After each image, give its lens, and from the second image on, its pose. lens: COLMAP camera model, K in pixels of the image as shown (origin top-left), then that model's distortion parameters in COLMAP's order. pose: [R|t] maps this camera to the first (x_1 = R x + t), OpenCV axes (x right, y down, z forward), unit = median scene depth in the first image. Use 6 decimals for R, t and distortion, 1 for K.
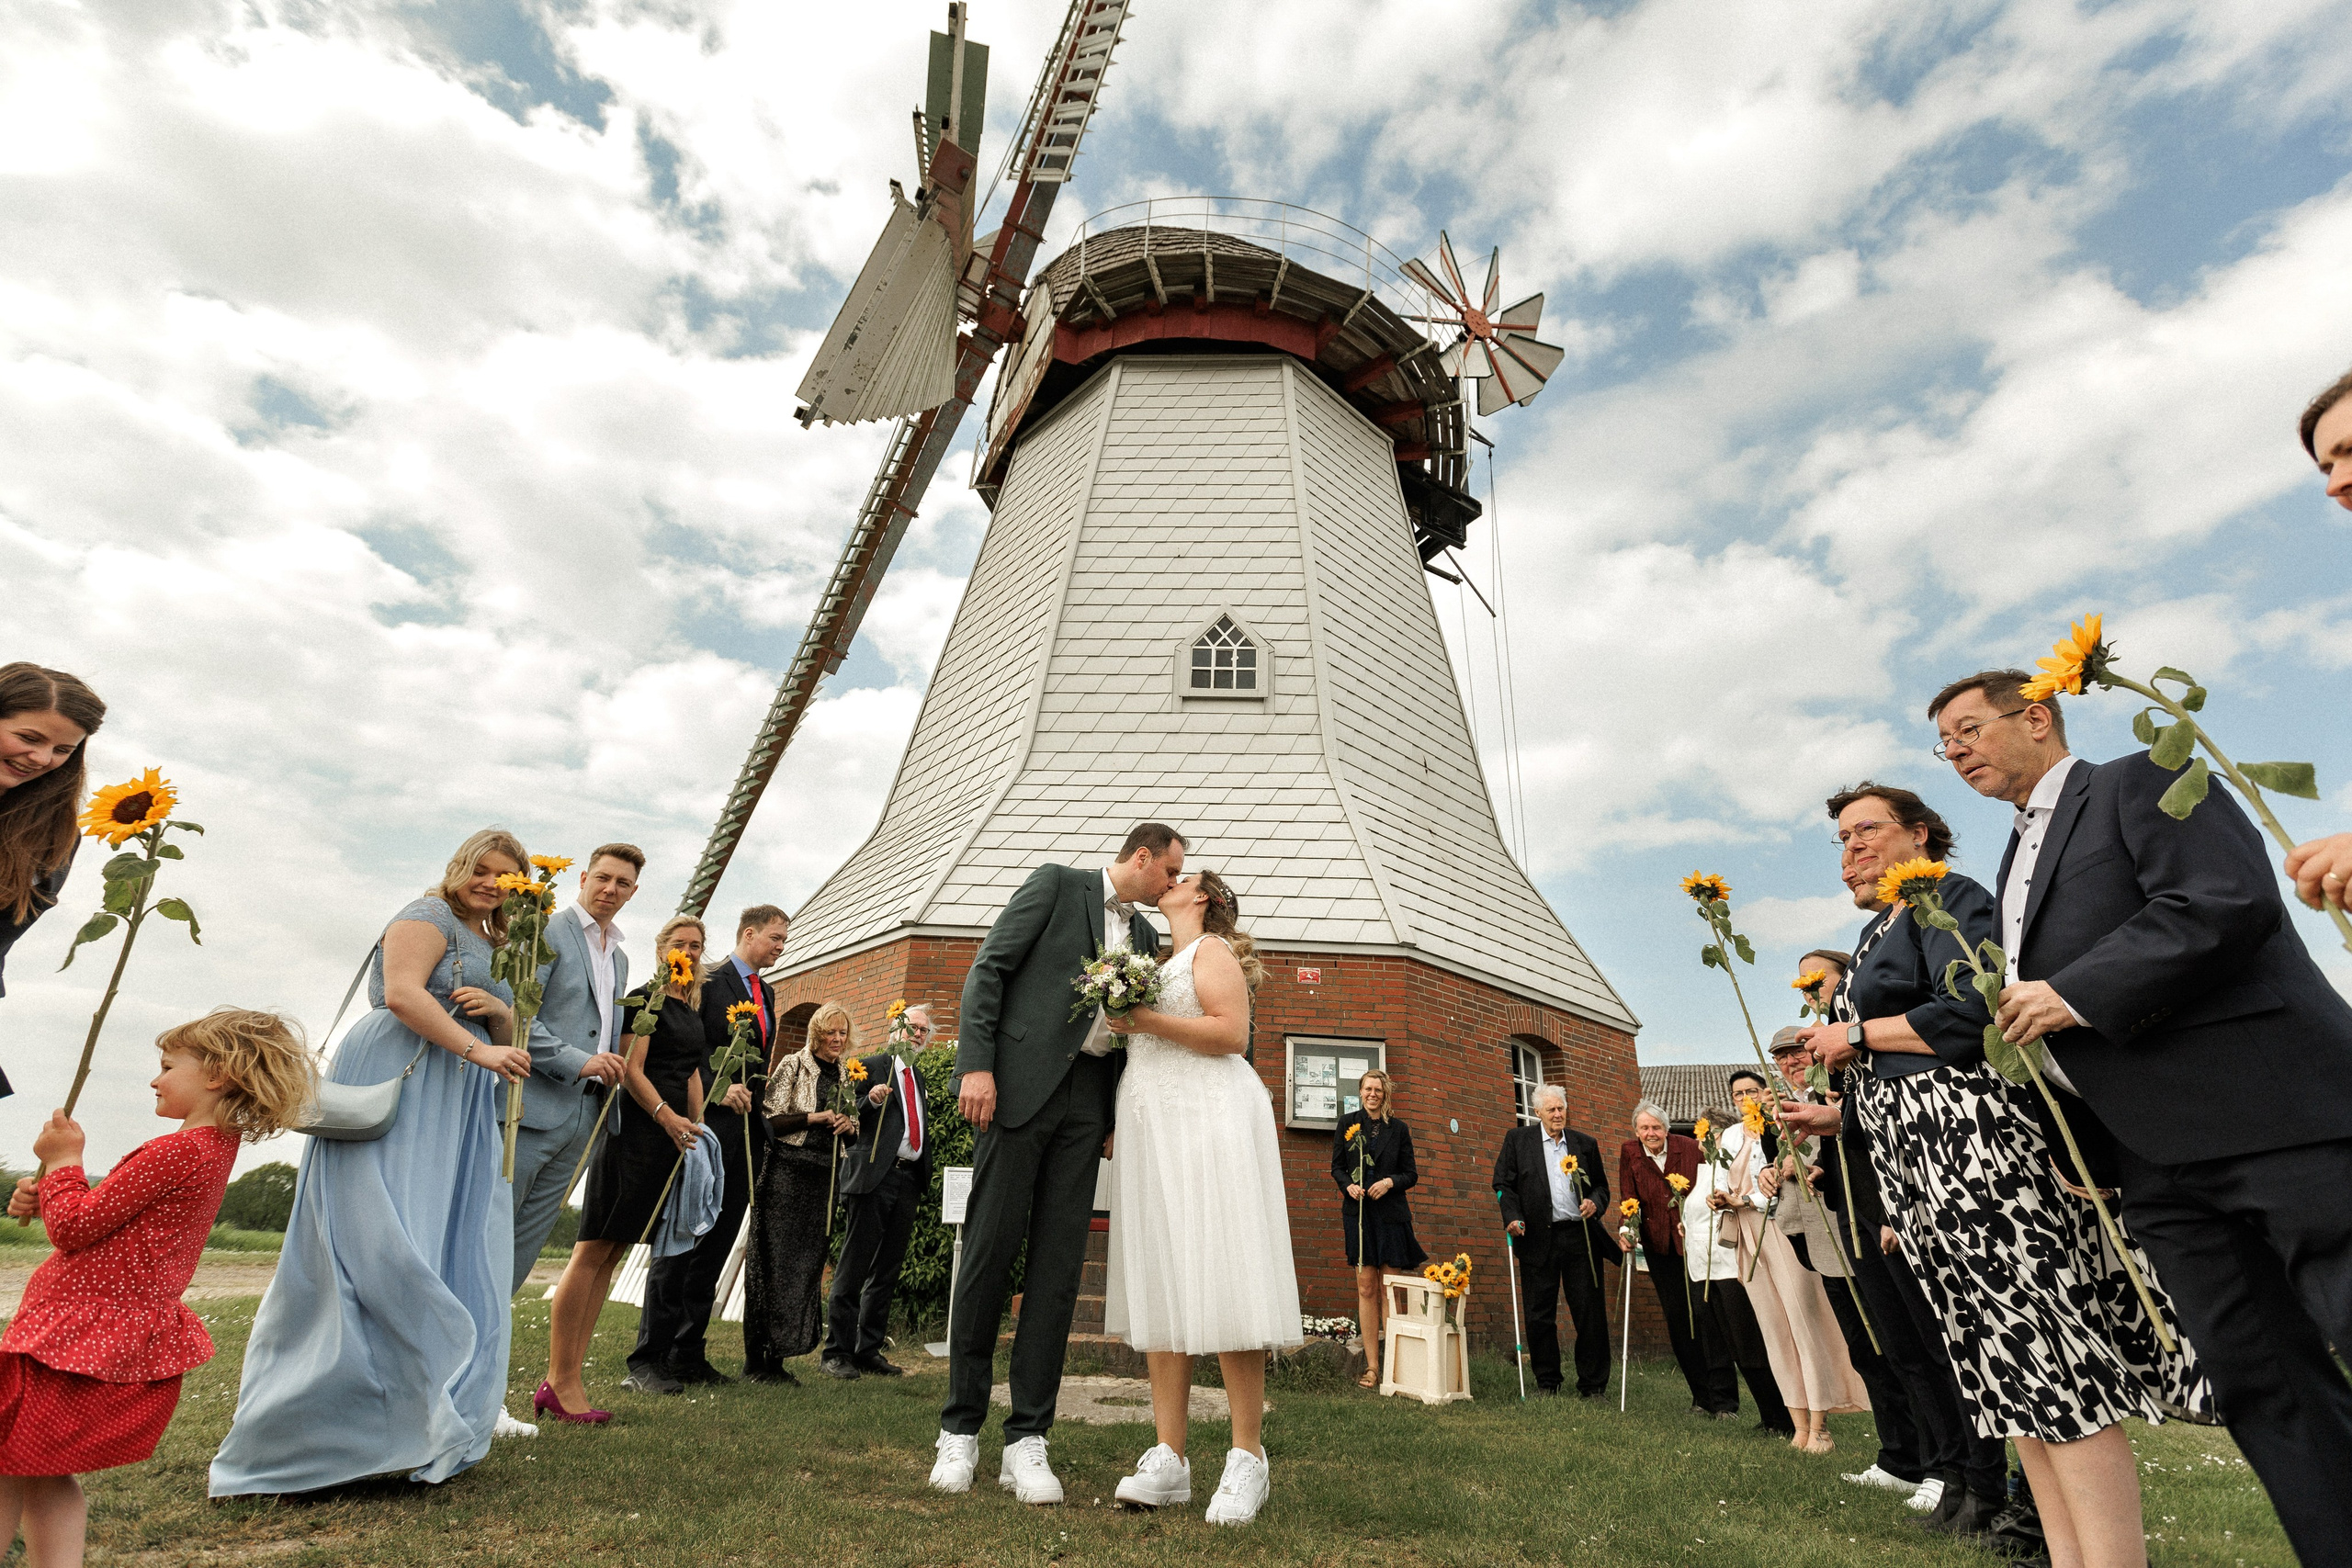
lens RADIAL K [[1026.2, 0, 1172.1], [0, 1026.2, 786.2], [0, 0, 1]] dist [0.003704, 0.001170]
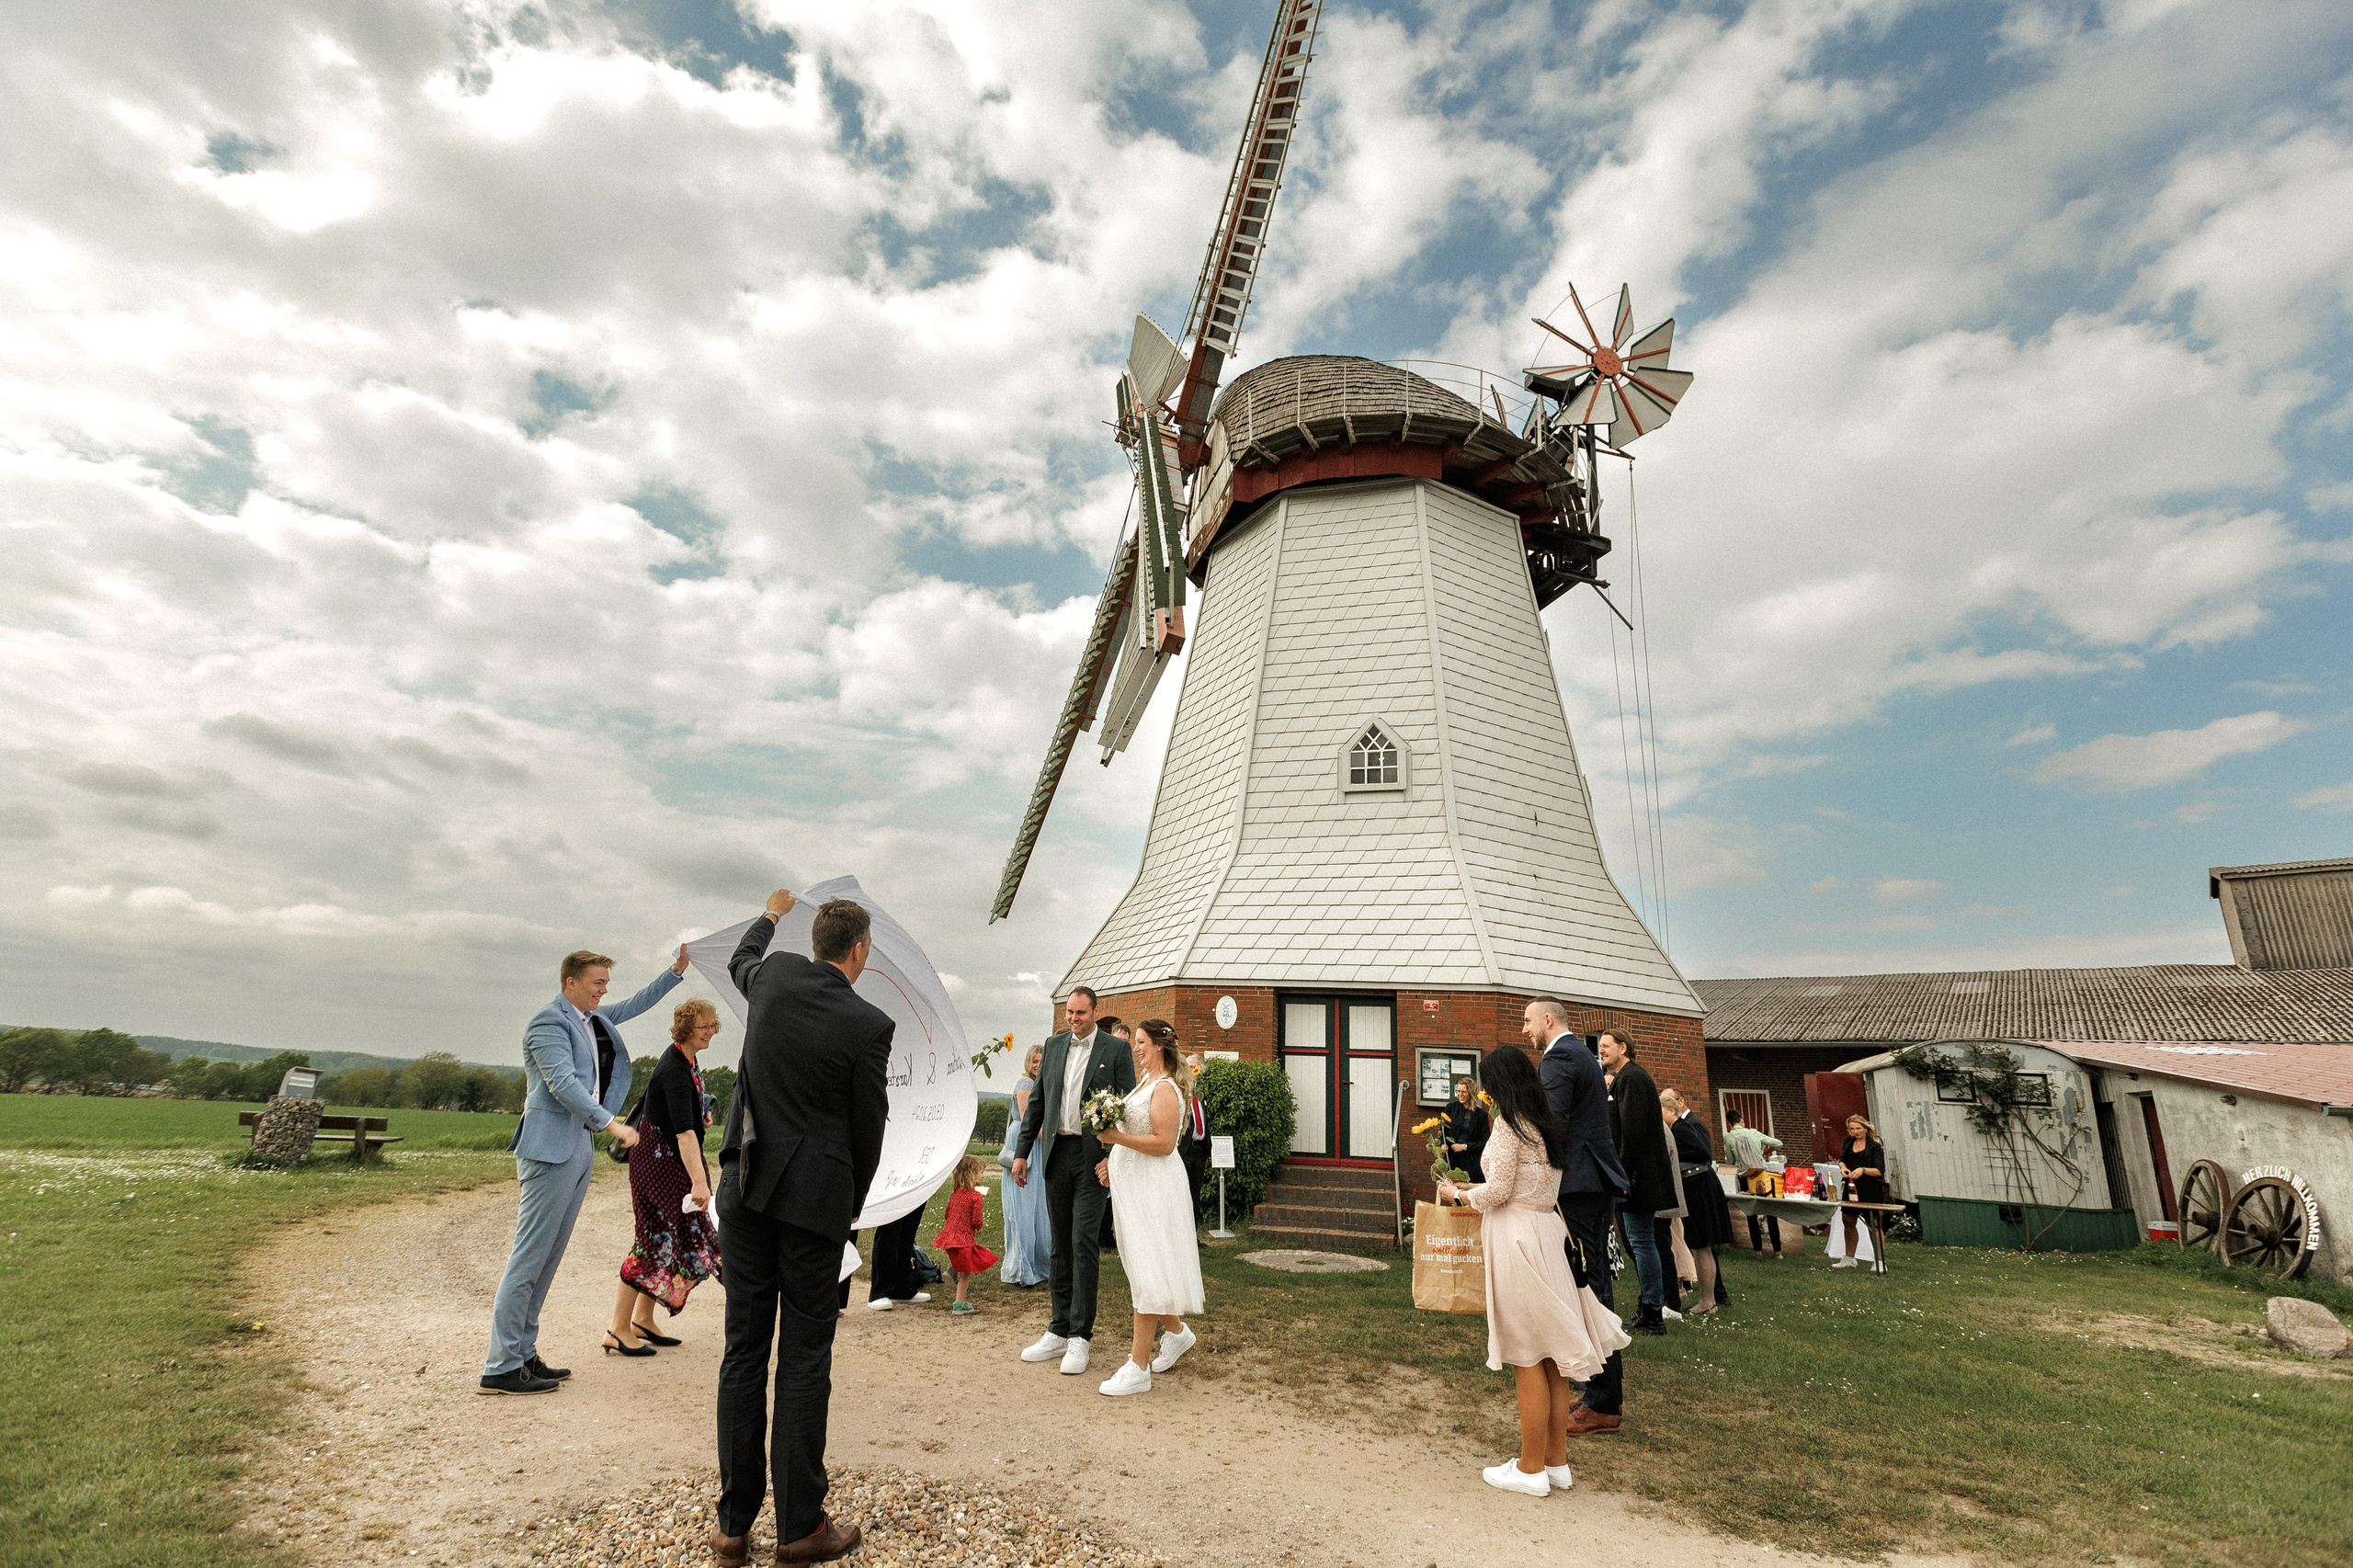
lens RADIAL K [[1026.7, 0, 1180.6], [0, 1026.7, 796.0], [0, 0, 1]] dist [0.003704, 0.001170]
pose [[0.974109, -0.067679, -0.215710, 0.091755], [0.092387, 0.990002, 0.106591, -0.245575], [0.206339, -0.123760, 0.970622, -0.401695]]
